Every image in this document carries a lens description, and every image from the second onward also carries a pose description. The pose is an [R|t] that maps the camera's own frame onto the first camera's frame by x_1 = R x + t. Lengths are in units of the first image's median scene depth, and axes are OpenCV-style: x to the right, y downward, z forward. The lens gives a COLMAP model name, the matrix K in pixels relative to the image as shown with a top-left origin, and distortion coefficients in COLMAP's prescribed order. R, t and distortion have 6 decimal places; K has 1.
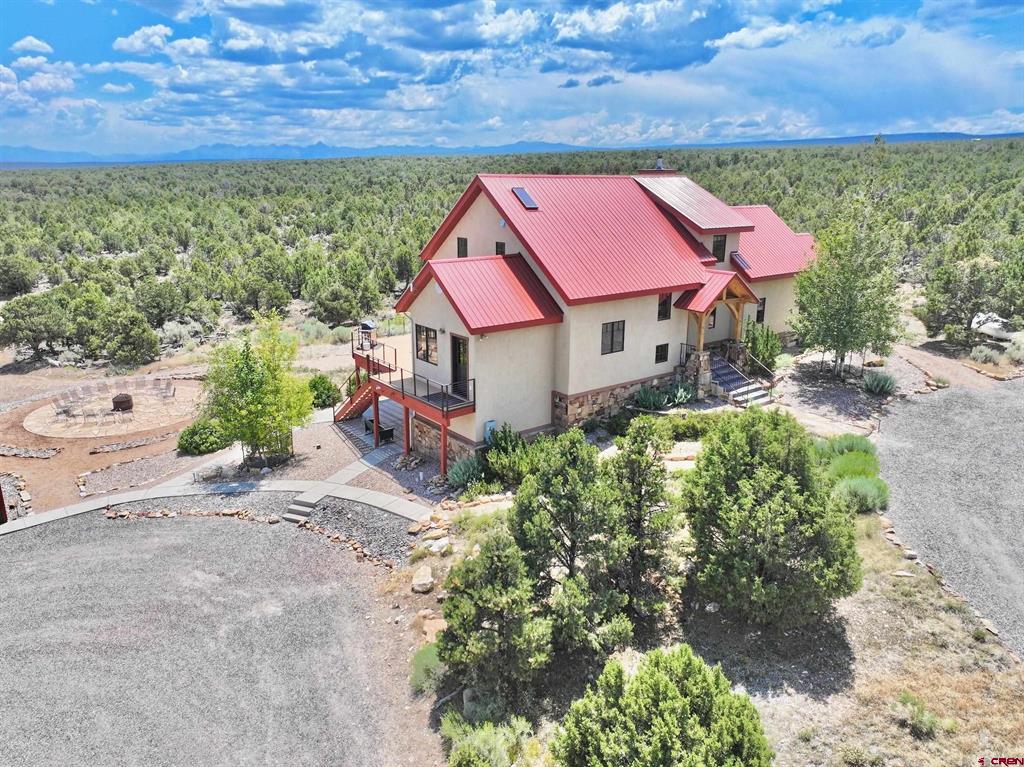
lens RADIAL K [[705.9, 0, 512.0], [0, 705.9, 383.5], [0, 0, 1]] dist [-0.009440, 0.021380]
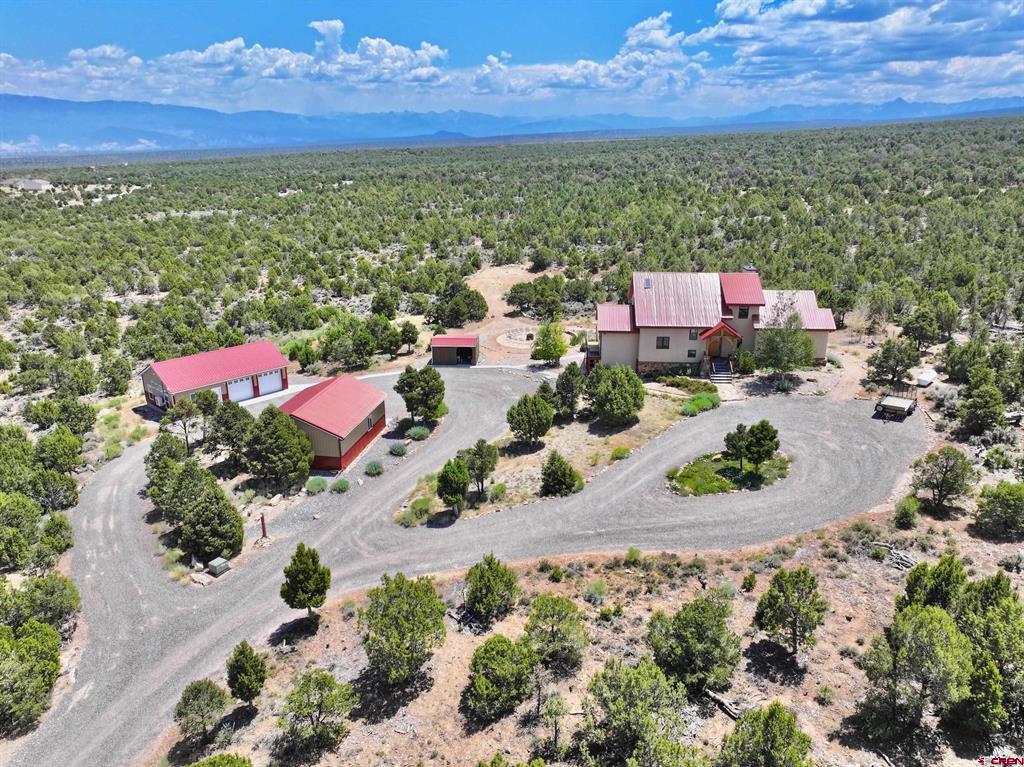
lens RADIAL K [[705.9, 0, 512.0], [0, 705.9, 383.5], [0, 0, 1]] dist [-0.009440, 0.021380]
pose [[0.744870, 0.205875, -0.634653, 1.348075], [-0.172082, 0.978302, 0.115385, -0.119300], [0.644637, 0.023265, 0.764135, -1.257919]]
